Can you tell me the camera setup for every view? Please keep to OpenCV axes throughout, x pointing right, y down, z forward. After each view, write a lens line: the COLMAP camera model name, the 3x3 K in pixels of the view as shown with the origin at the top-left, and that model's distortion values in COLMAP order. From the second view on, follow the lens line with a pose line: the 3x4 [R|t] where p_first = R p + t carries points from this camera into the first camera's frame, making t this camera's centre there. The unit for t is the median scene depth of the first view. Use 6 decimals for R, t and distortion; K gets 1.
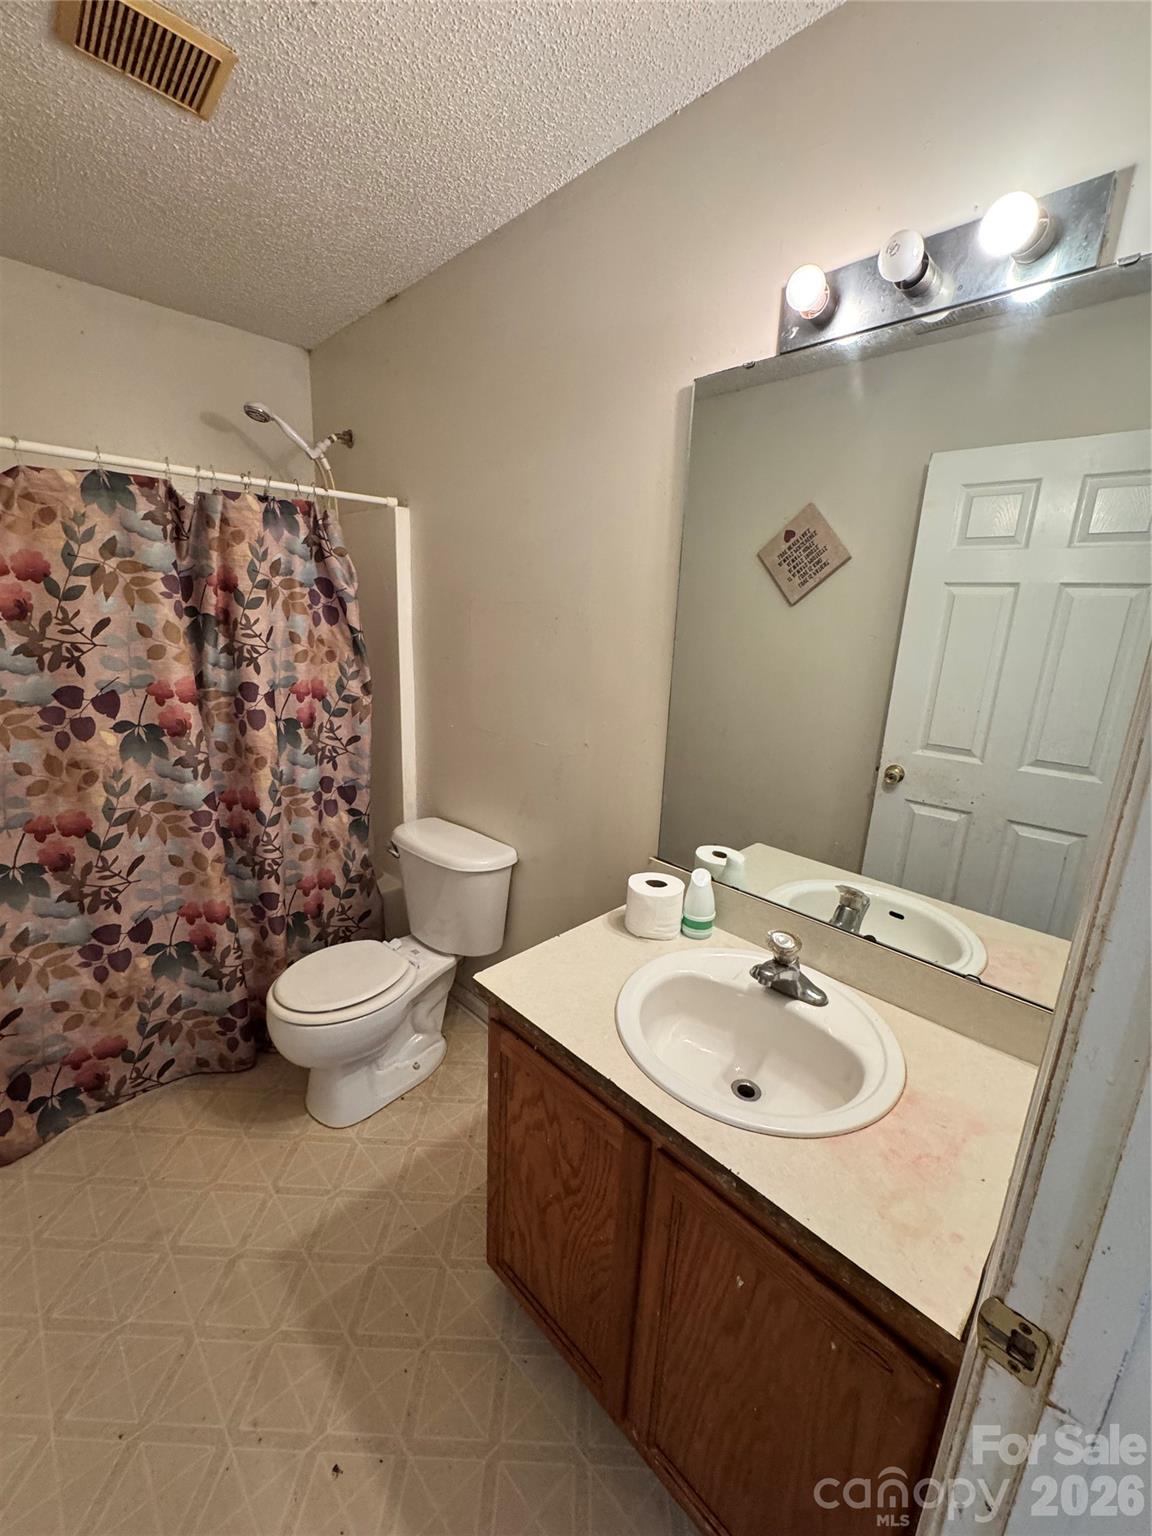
lens RADIAL K [[612.8, 0, 567.5], [0, 612.8, 758.3], [0, 0, 1]] dist [-0.004425, 0.000897]
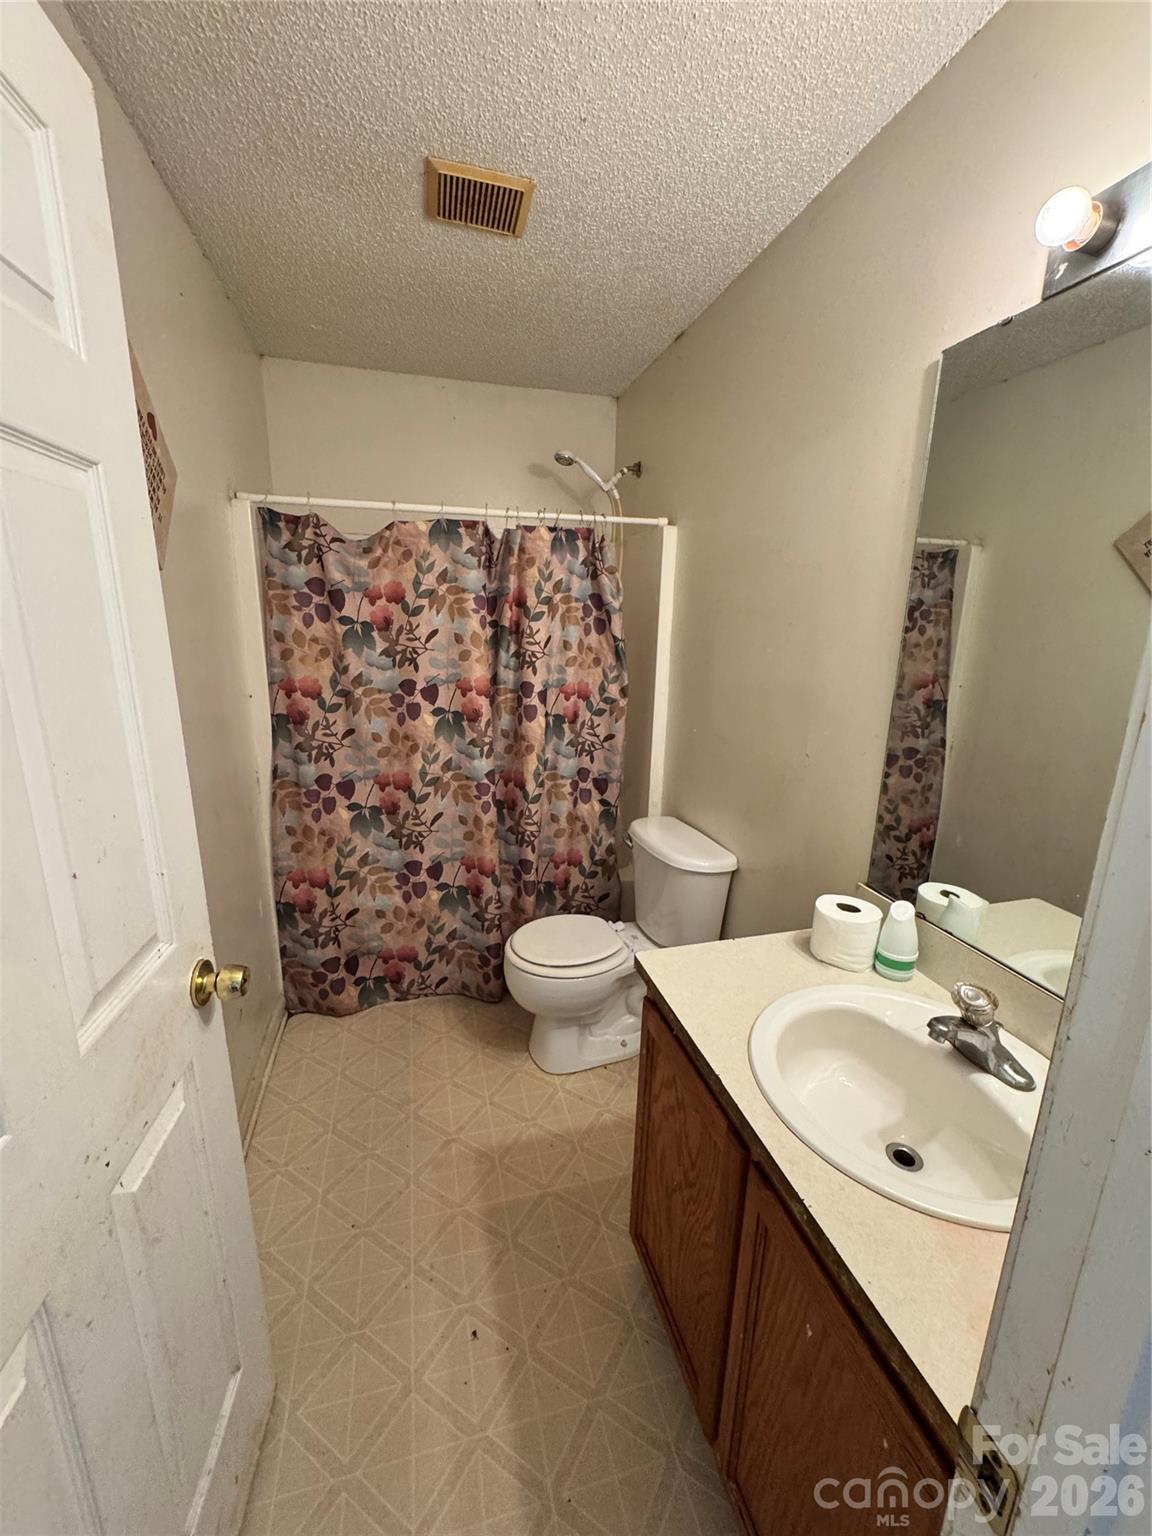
lens RADIAL K [[612.8, 0, 573.8], [0, 612.8, 758.0], [0, 0, 1]] dist [-0.004425, 0.000897]
pose [[0.871410, 0.087630, -0.482665, 0.168361], [-0.102692, 0.994702, -0.004809, 0.023467], [0.479686, 0.053757, 0.875792, -0.005323]]
